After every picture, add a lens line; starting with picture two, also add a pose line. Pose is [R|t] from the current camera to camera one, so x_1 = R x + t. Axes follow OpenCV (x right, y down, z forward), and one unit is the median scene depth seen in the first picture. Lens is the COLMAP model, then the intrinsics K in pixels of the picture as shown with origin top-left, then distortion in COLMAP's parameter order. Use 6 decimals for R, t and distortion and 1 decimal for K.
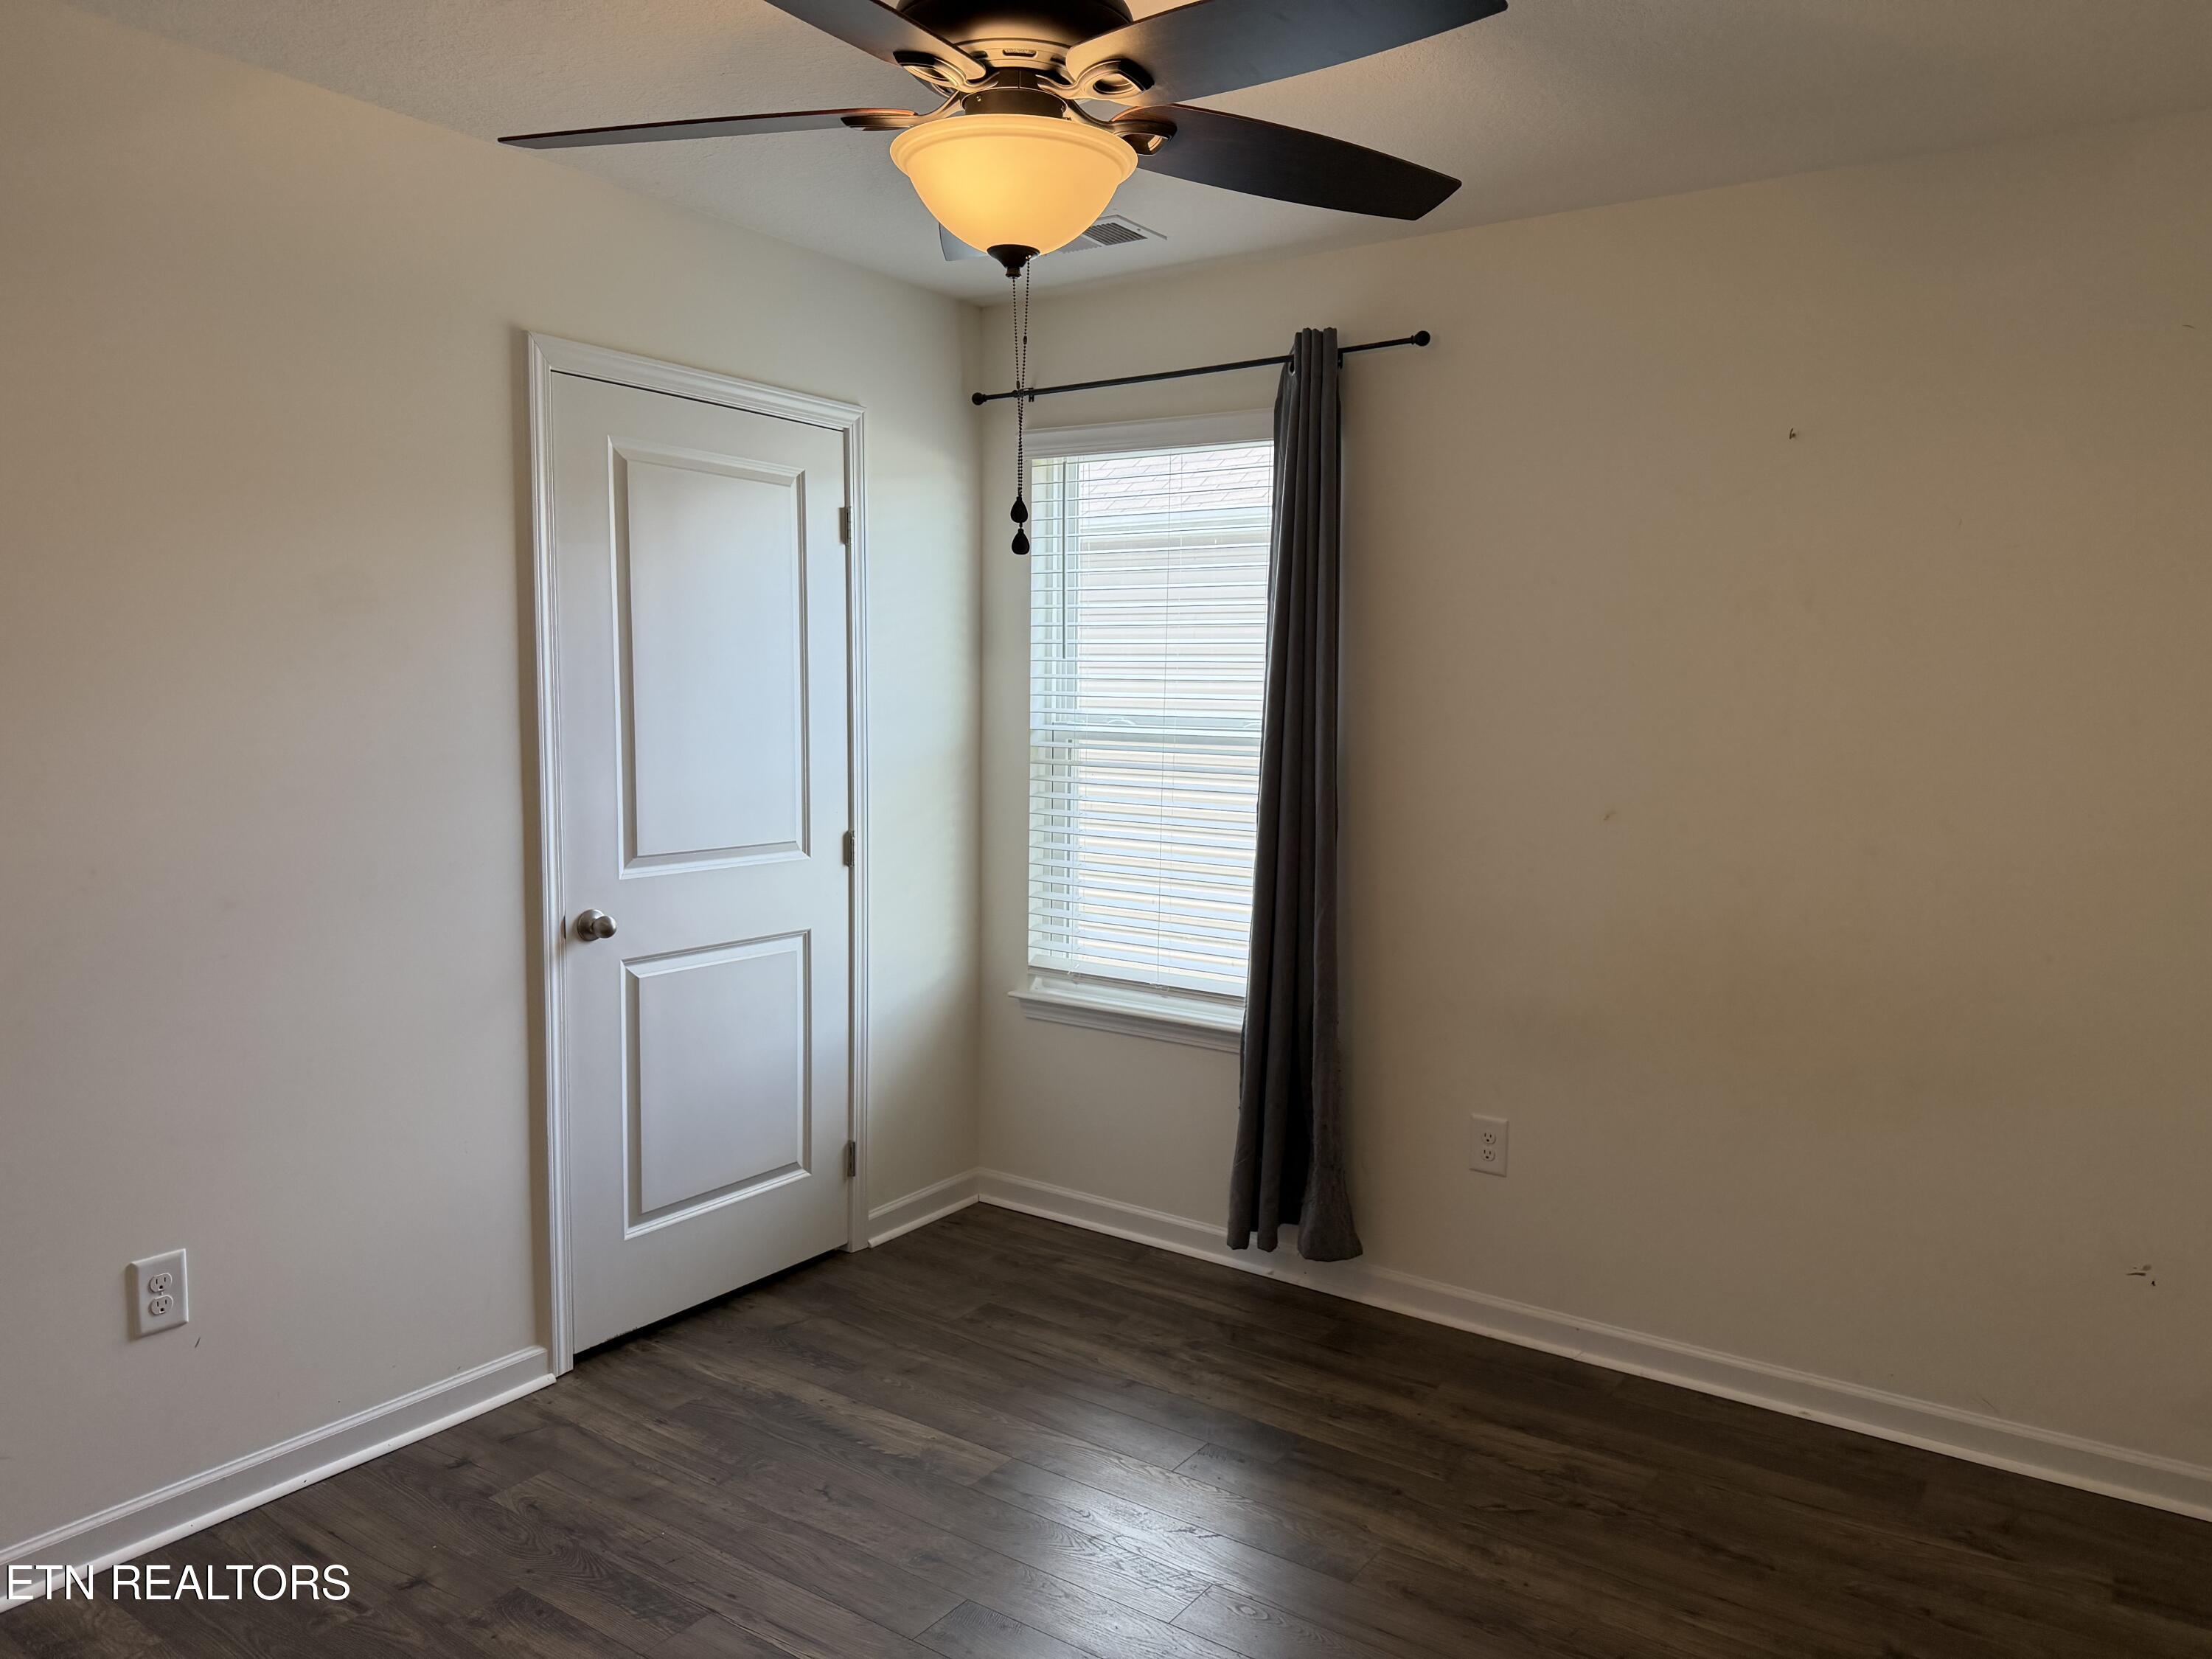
lens RADIAL K [[1554.5, 0, 1104.5], [0, 1554.5, 869.5], [0, 0, 1]] dist [0.061846, -0.059893]
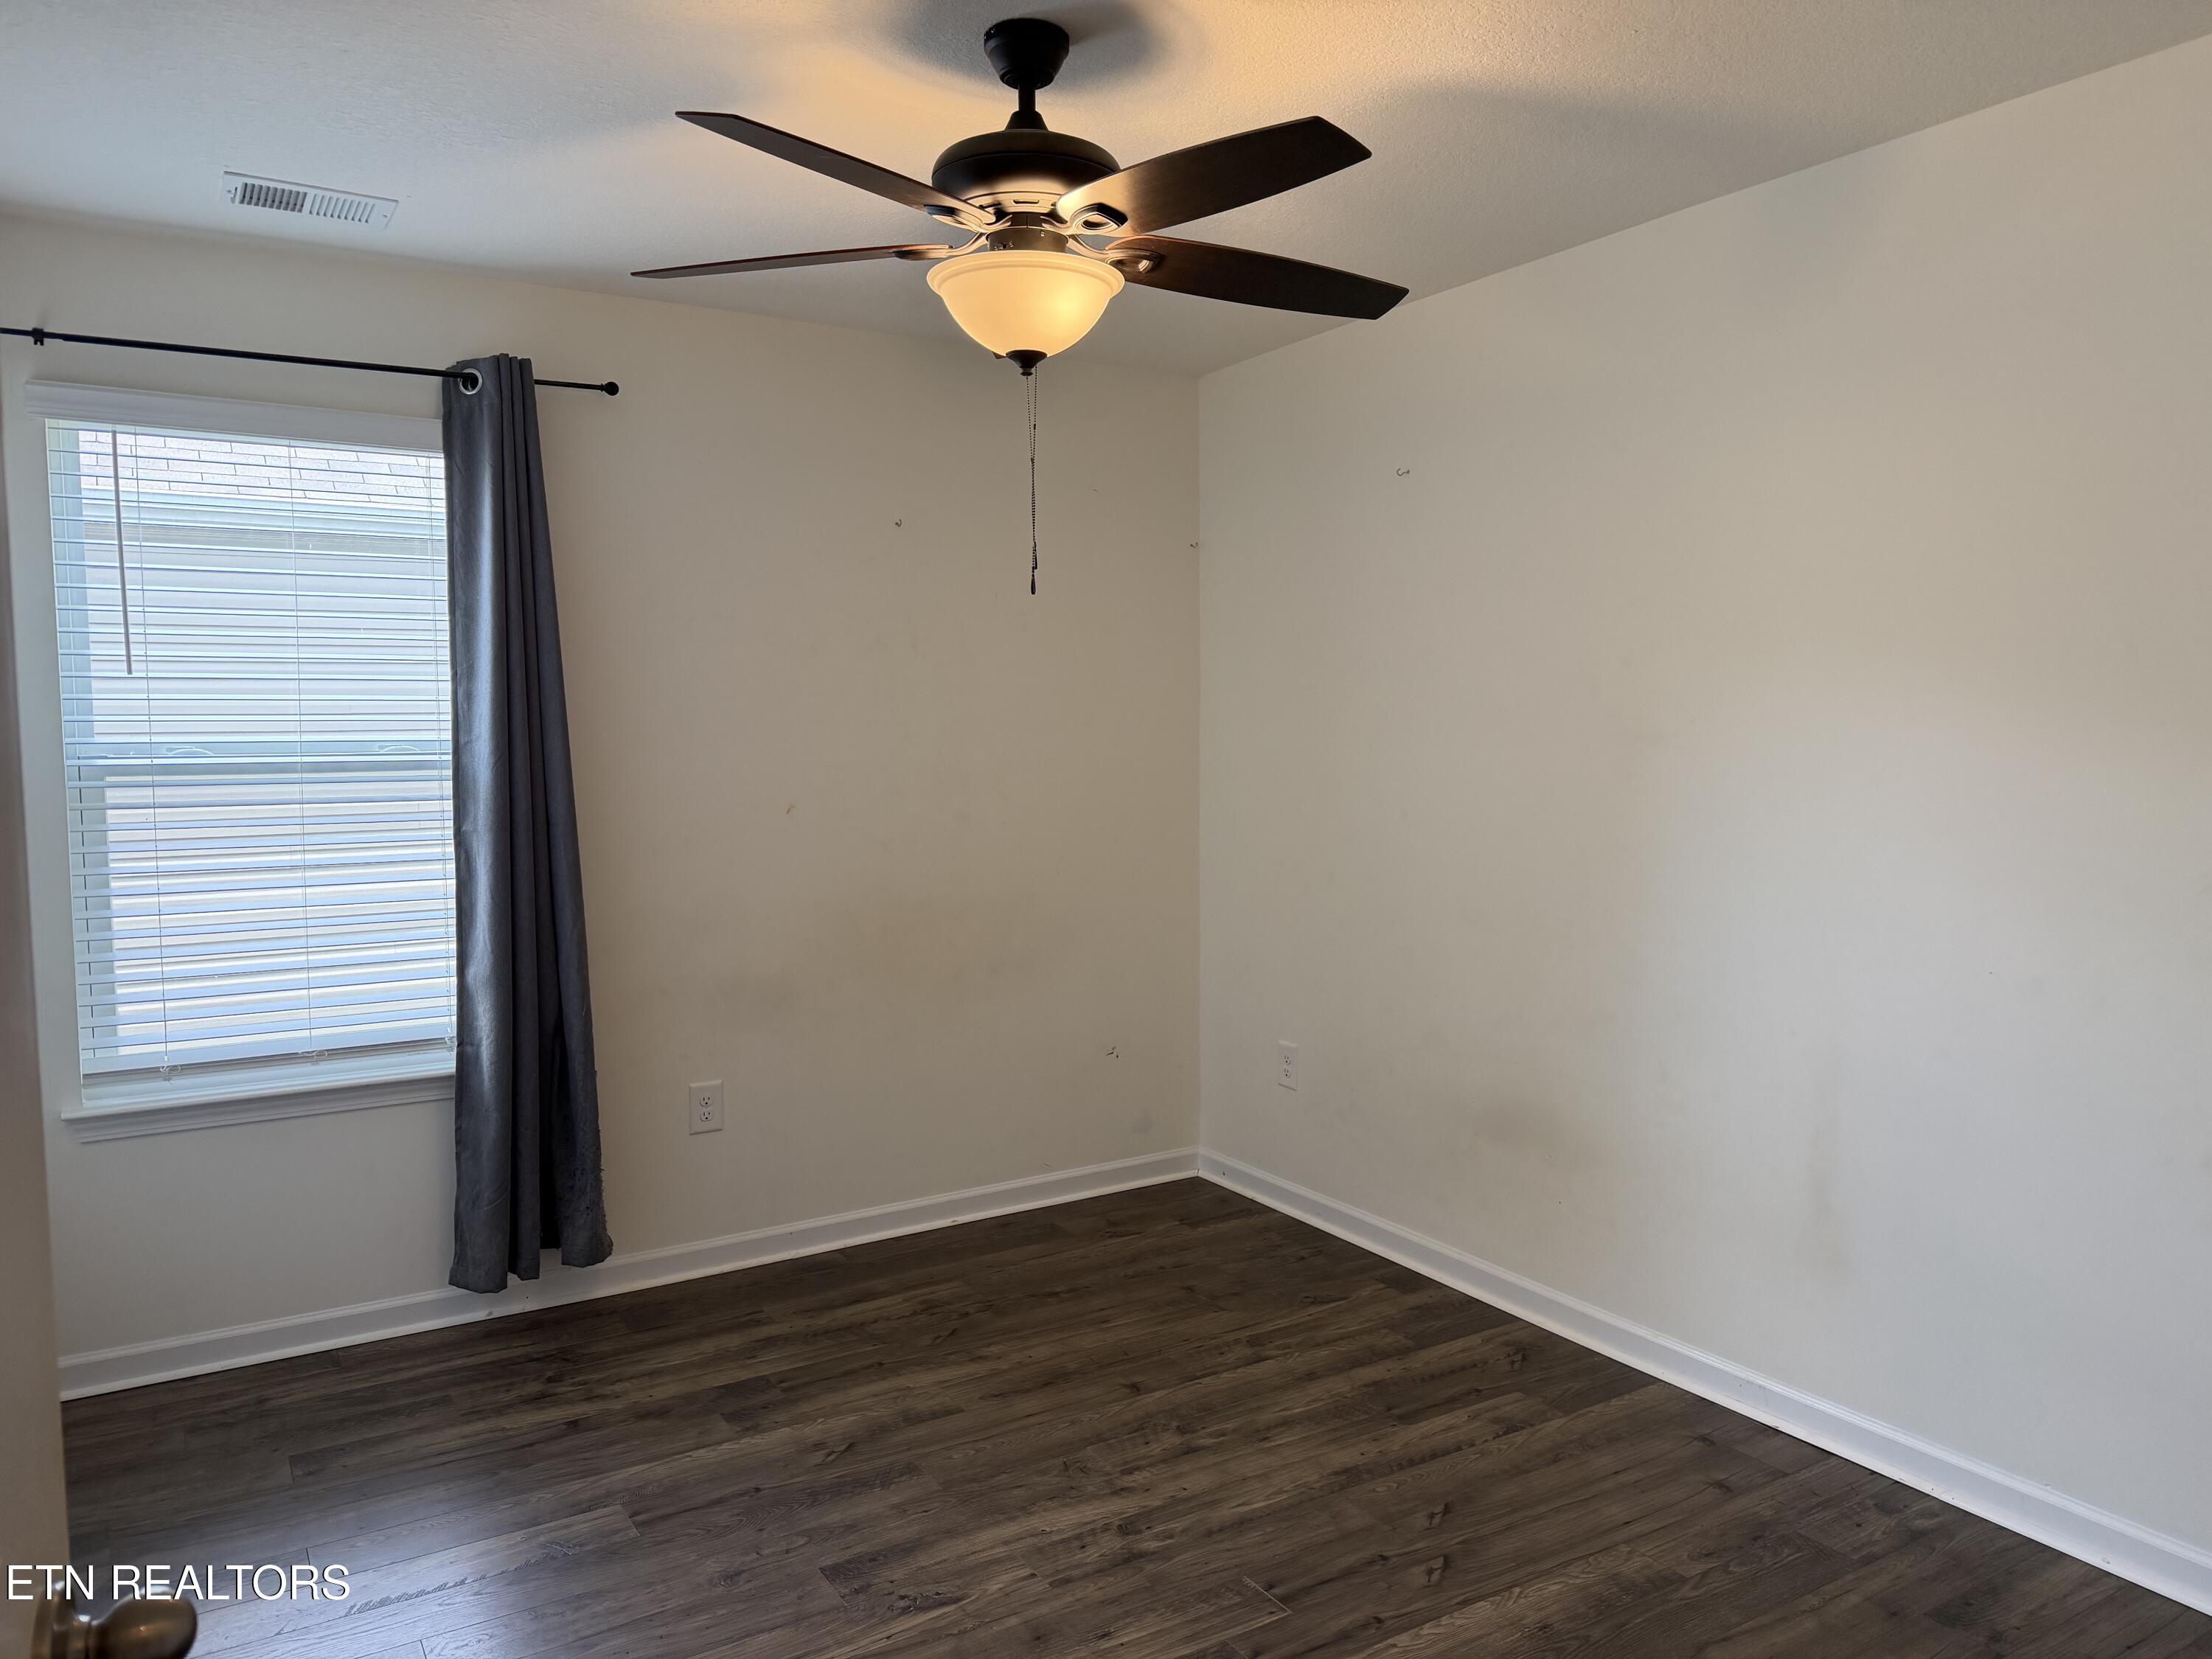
lens RADIAL K [[1579.2, 0, 1101.4], [0, 1579.2, 867.9], [0, 0, 1]] dist [0.047283, -0.001220]
pose [[0.396289, -0.101187, 0.912533, -0.679353], [0.119581, 0.991131, 0.057971, -0.029286], [-0.910305, 0.086149, 0.404874, 0.255432]]
